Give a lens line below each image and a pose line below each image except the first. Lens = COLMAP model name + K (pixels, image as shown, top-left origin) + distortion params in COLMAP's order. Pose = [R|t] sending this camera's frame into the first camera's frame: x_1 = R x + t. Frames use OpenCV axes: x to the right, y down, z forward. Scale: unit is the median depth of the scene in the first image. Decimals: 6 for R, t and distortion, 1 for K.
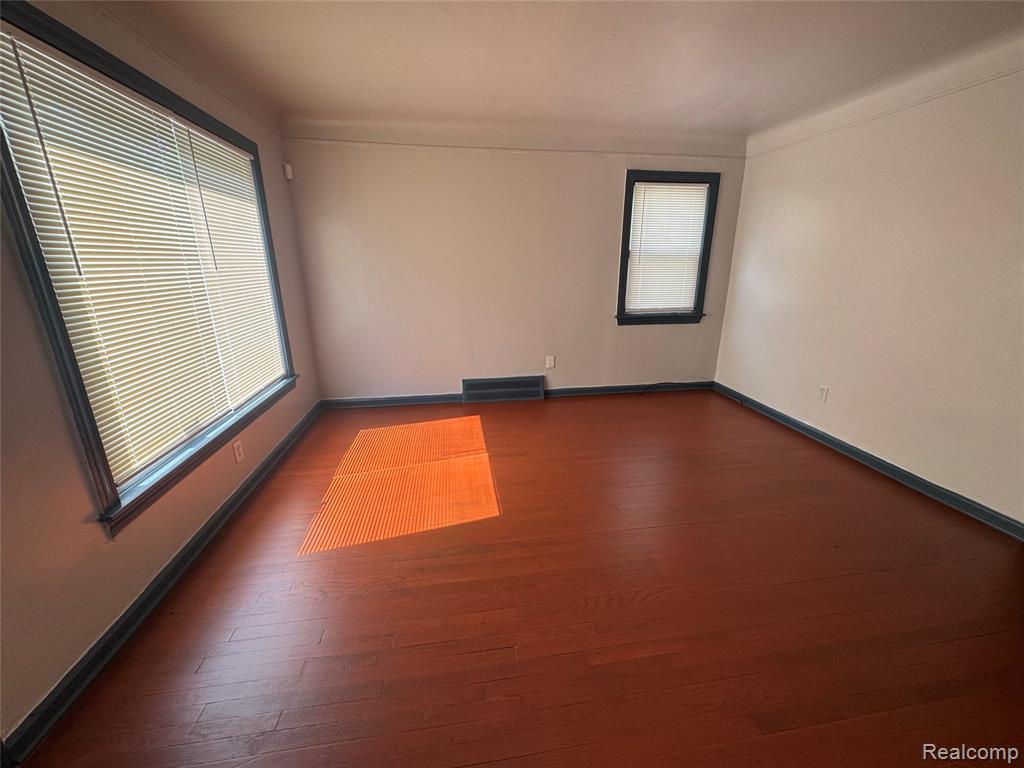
lens RADIAL K [[408.5, 0, 513.7], [0, 408.5, 381.6], [0, 0, 1]] dist [0.000047, -0.000562]
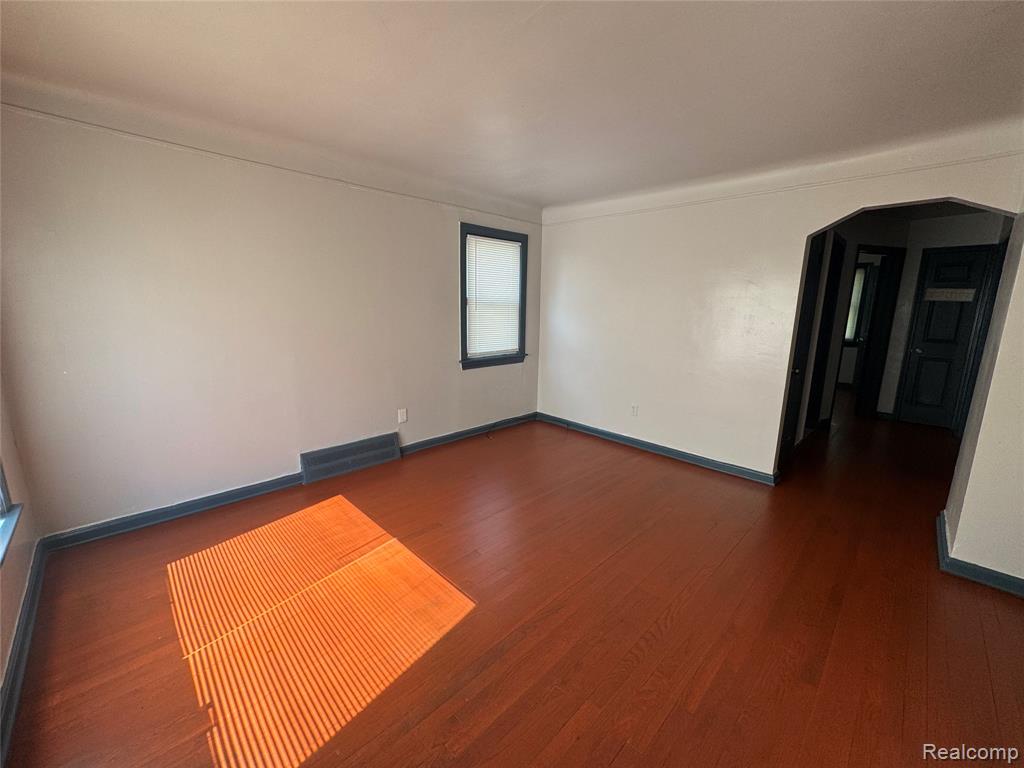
lens RADIAL K [[408.1, 0, 512.0], [0, 408.1, 384.0], [0, 0, 1]] dist [0.001664, -0.000083]
pose [[0.807521, -0.097500, 0.581724, -0.239395], [0.150019, 0.987761, -0.042695, -0.043814], [-0.570442, 0.121747, 0.812265, 0.123134]]
